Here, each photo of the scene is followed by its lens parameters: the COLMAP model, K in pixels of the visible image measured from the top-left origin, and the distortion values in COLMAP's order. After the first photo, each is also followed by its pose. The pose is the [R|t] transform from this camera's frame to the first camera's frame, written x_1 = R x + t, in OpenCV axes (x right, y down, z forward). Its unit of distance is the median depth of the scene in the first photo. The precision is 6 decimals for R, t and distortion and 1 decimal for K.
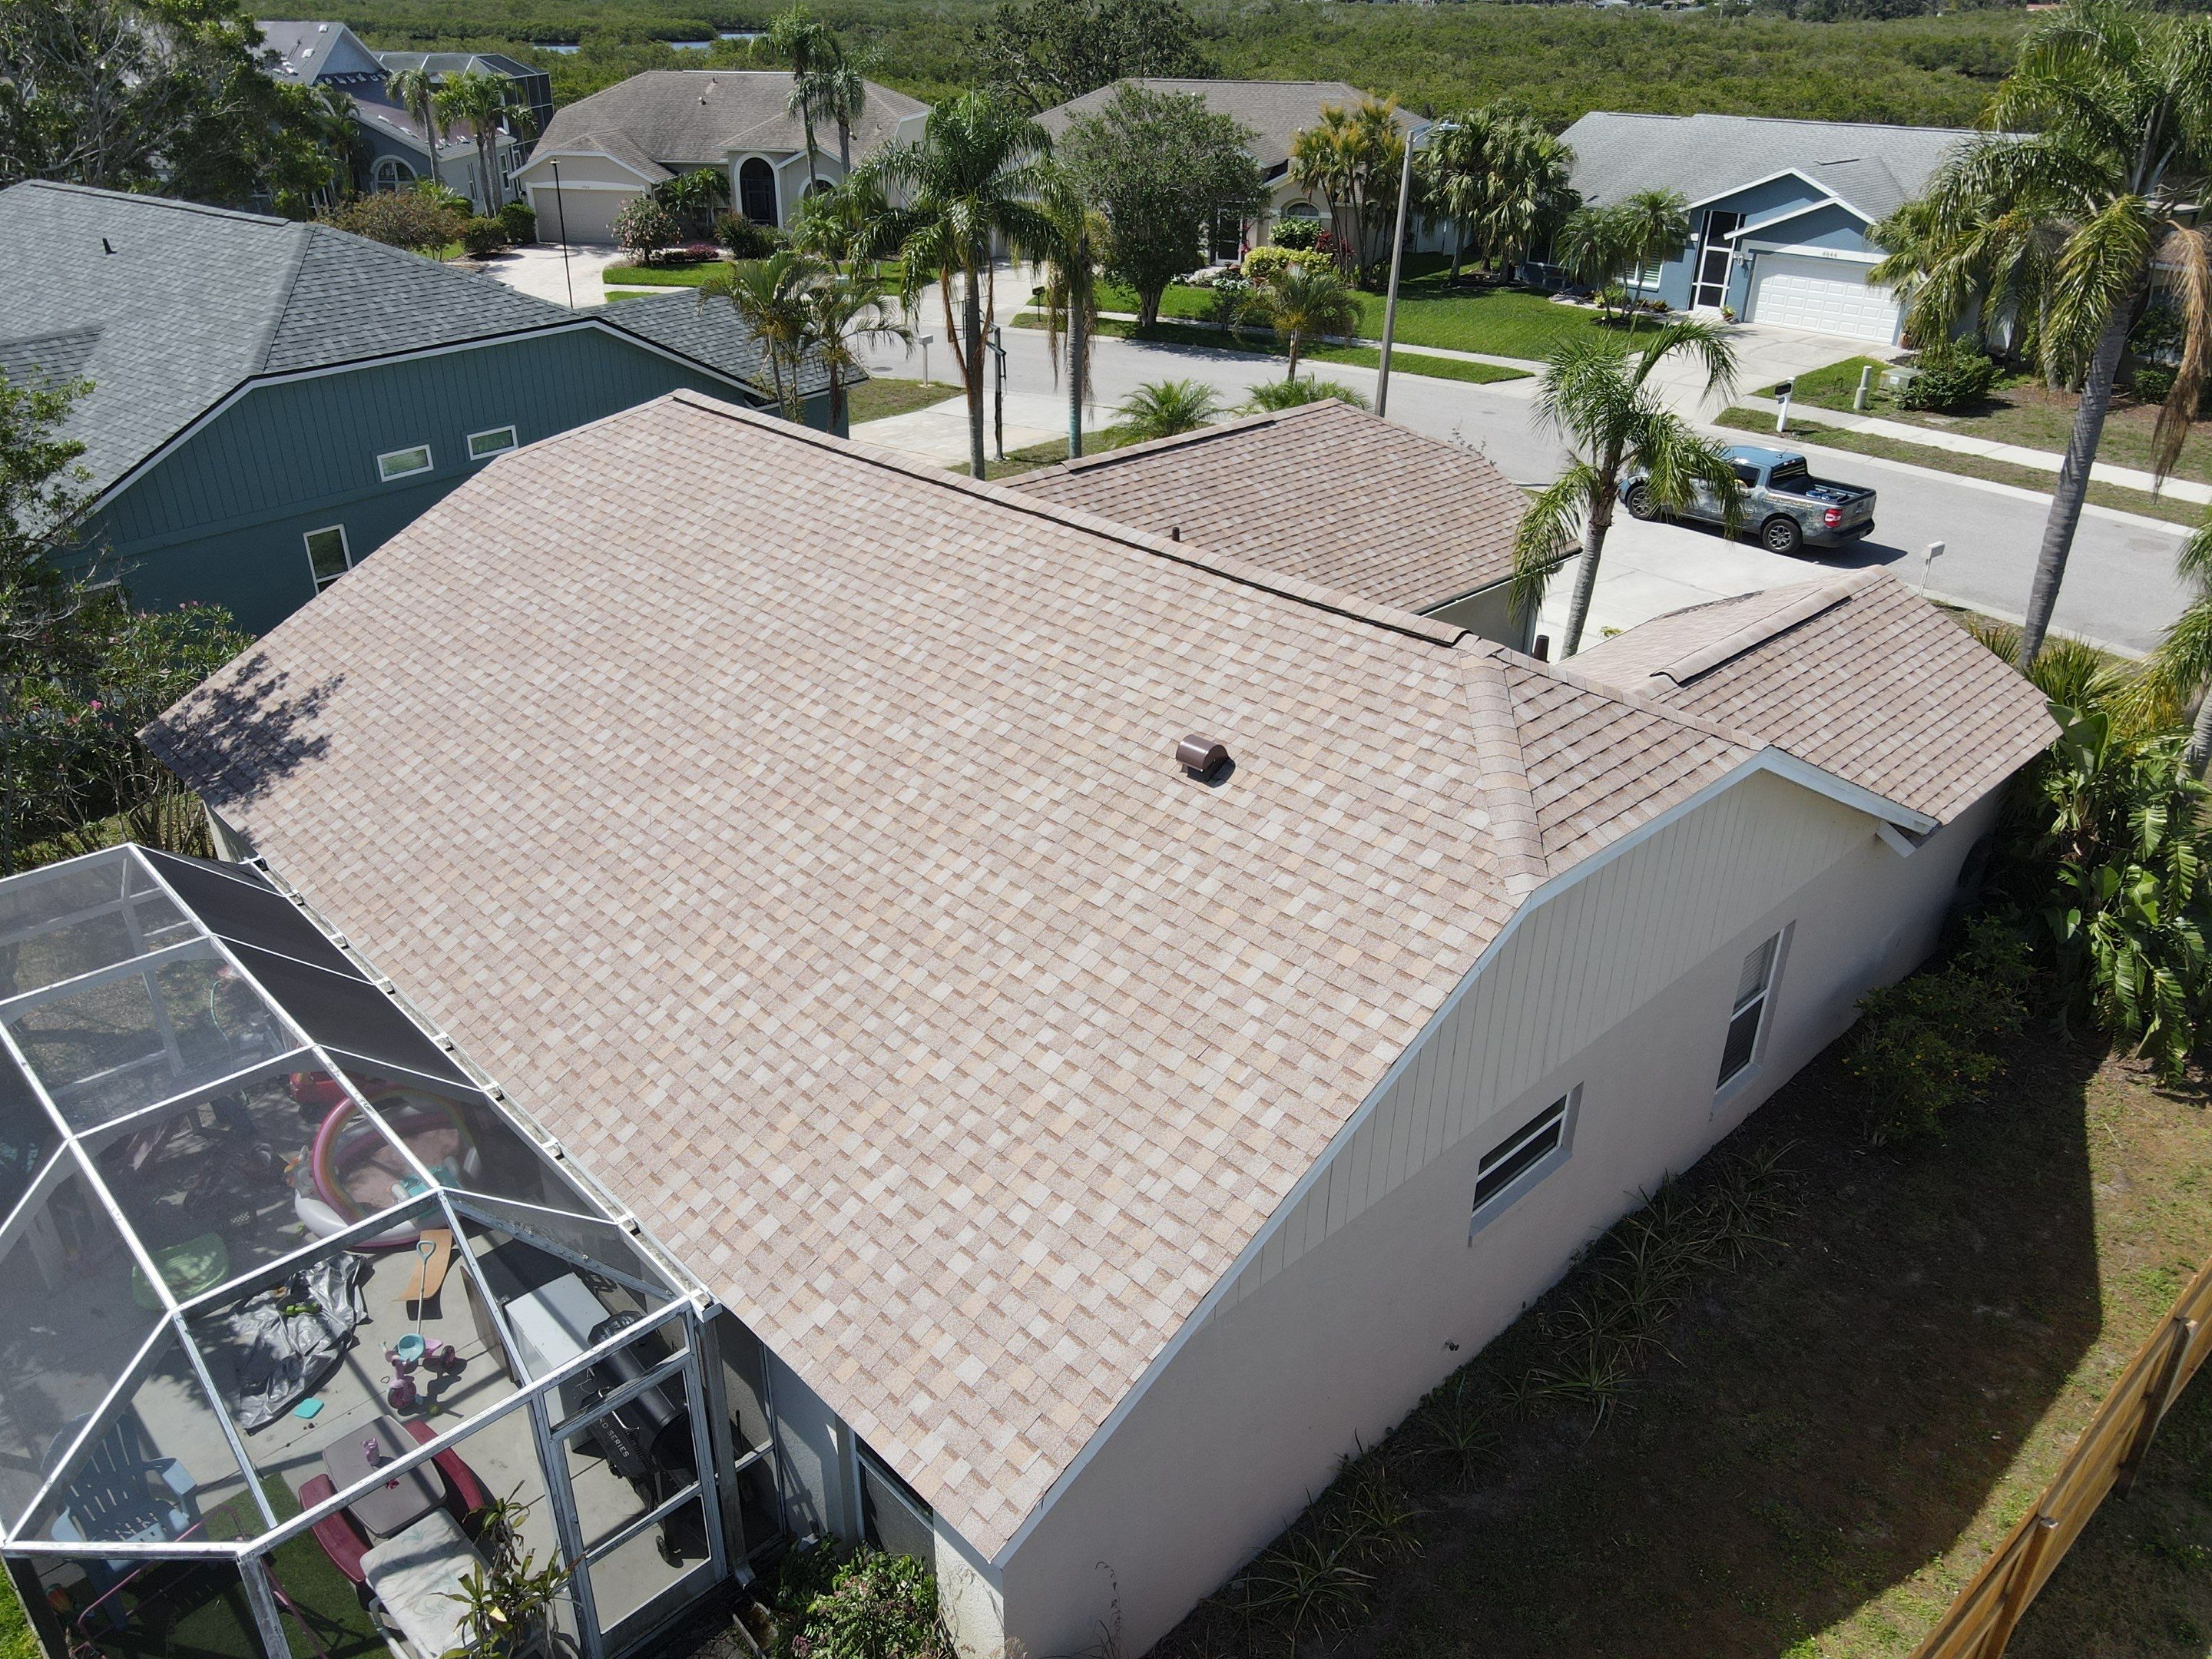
lens RADIAL K [[1603.8, 0, 1070.5], [0, 1603.8, 834.8], [0, 0, 1]] dist [0.015830, -0.022773]
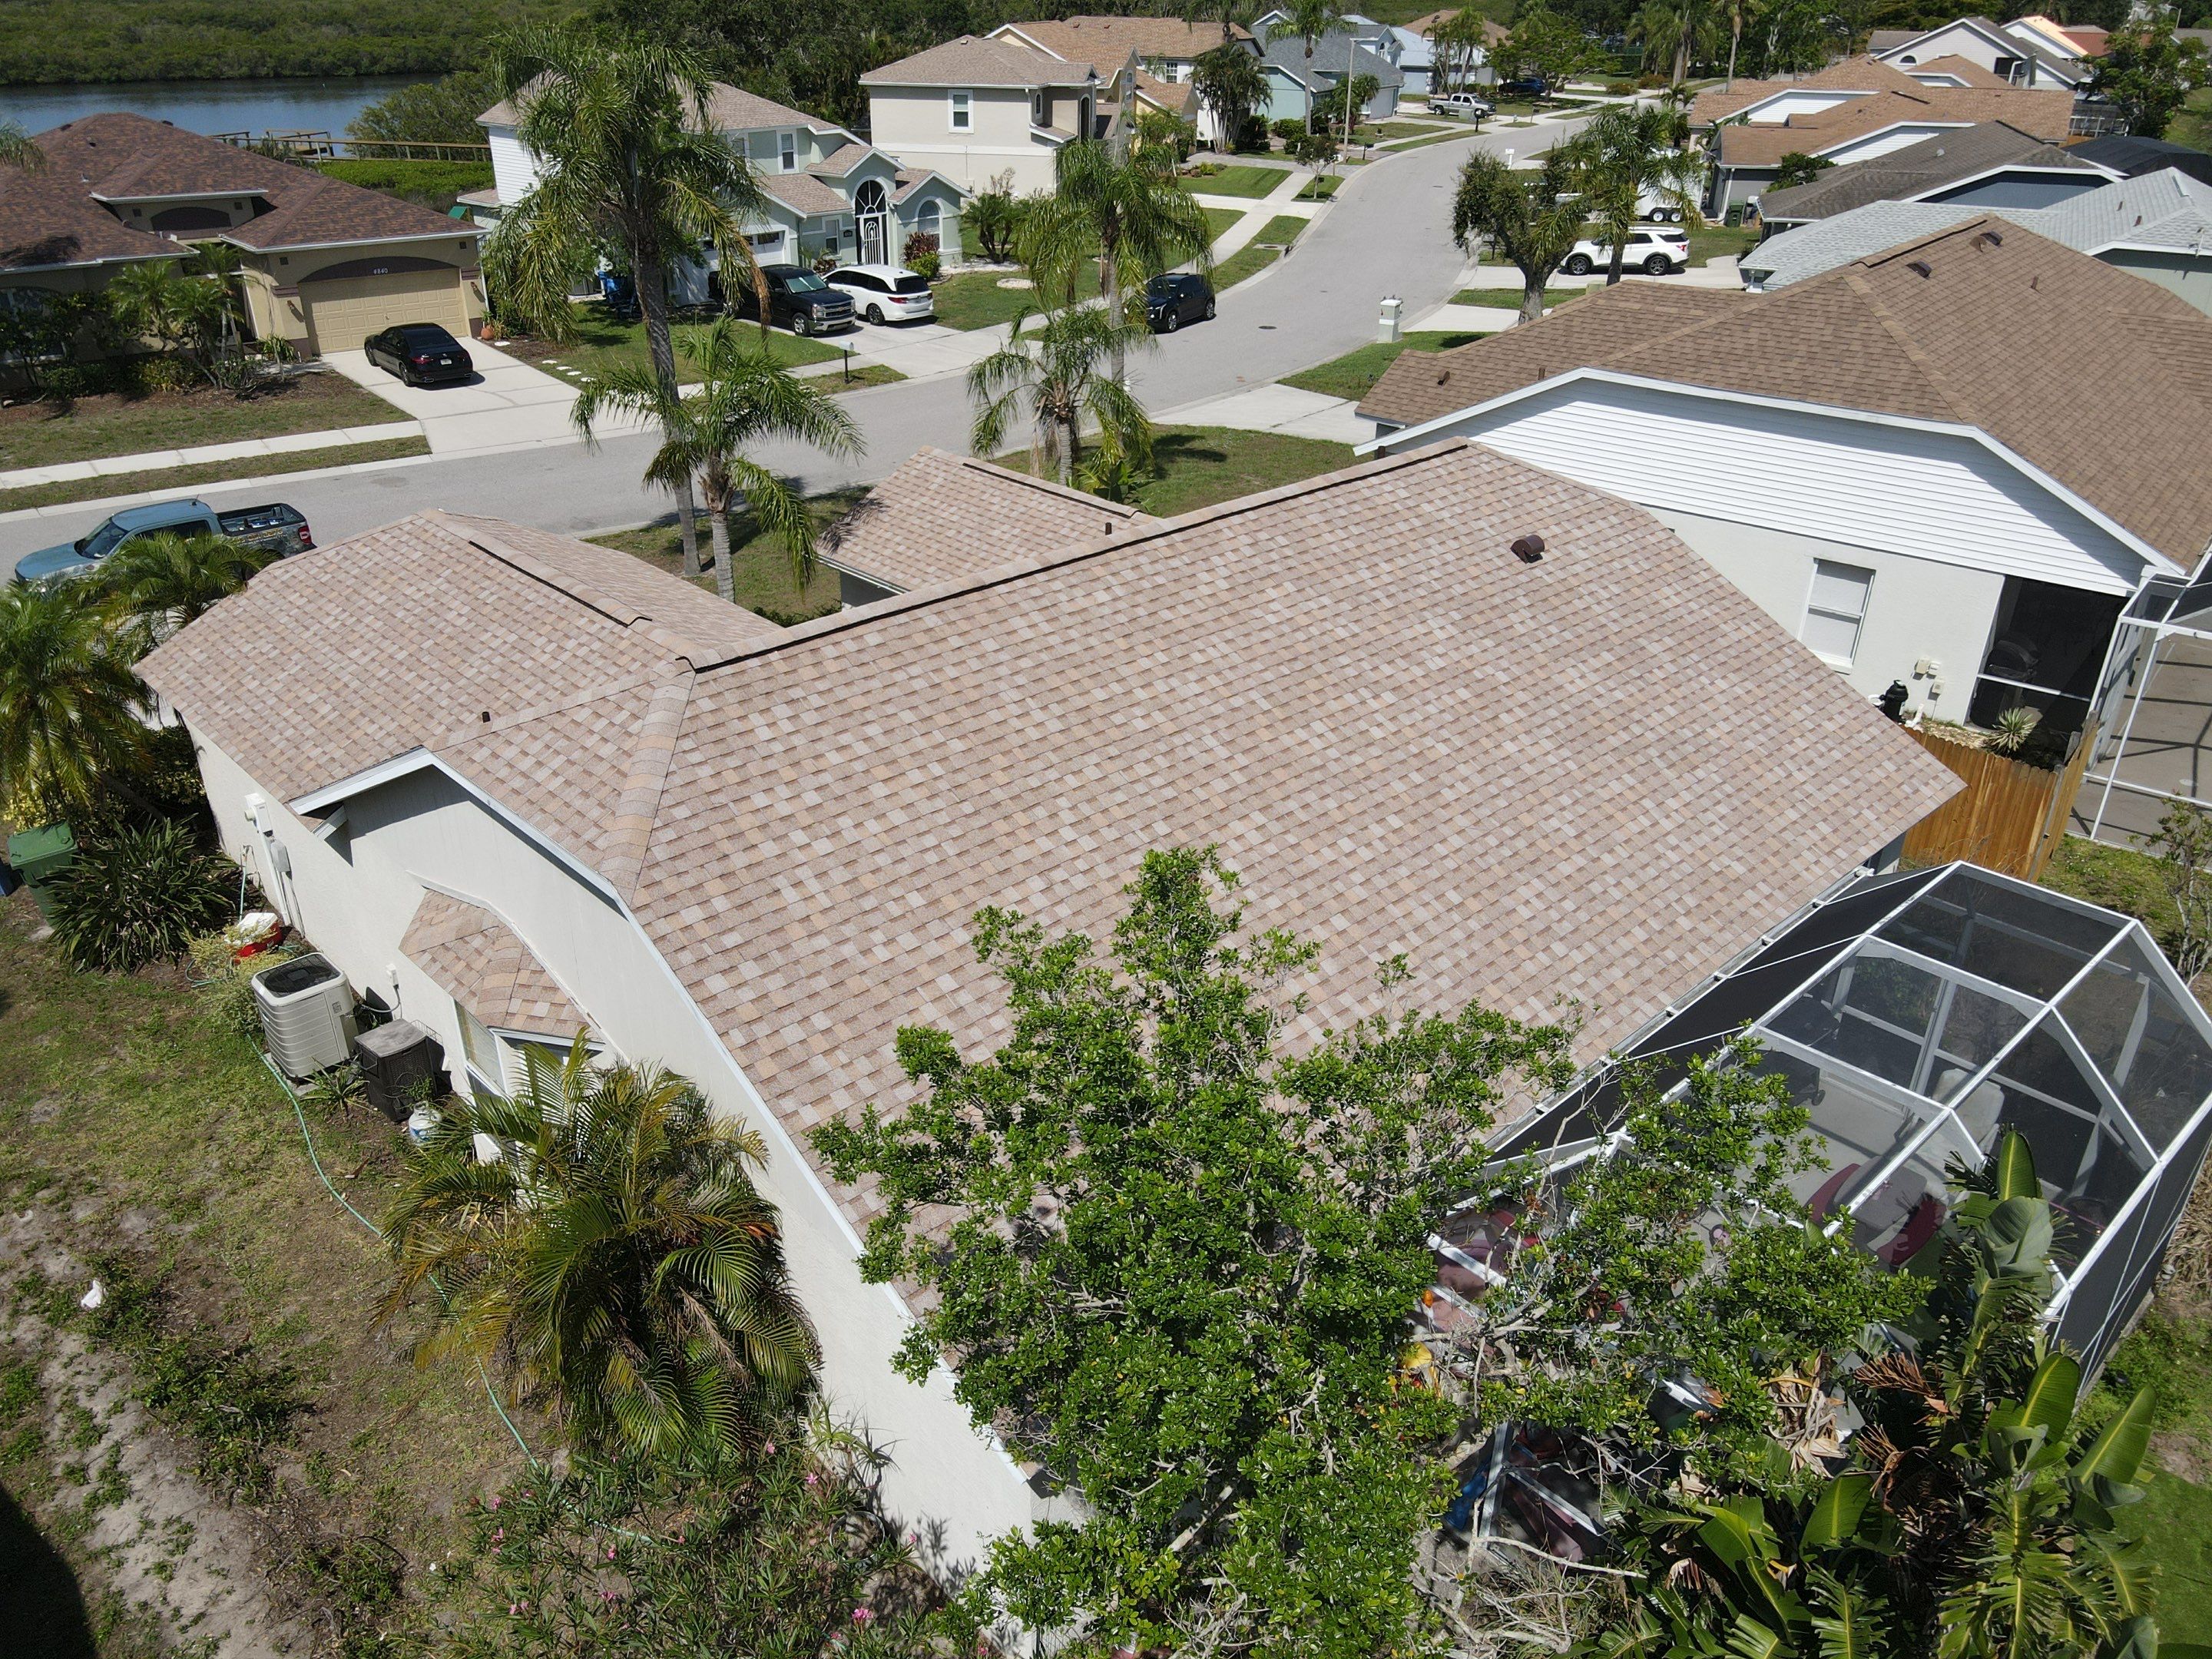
lens RADIAL K [[1610.7, 0, 1076.6], [0, 1610.7, 825.2], [0, 0, 1]] dist [0.012321, 0.008092]
pose [[0.003175, -0.466090, 0.884732, -0.994294], [0.461367, 0.785628, 0.412225, -0.475336], [-0.887204, 0.406877, 0.217533, 0.794660]]
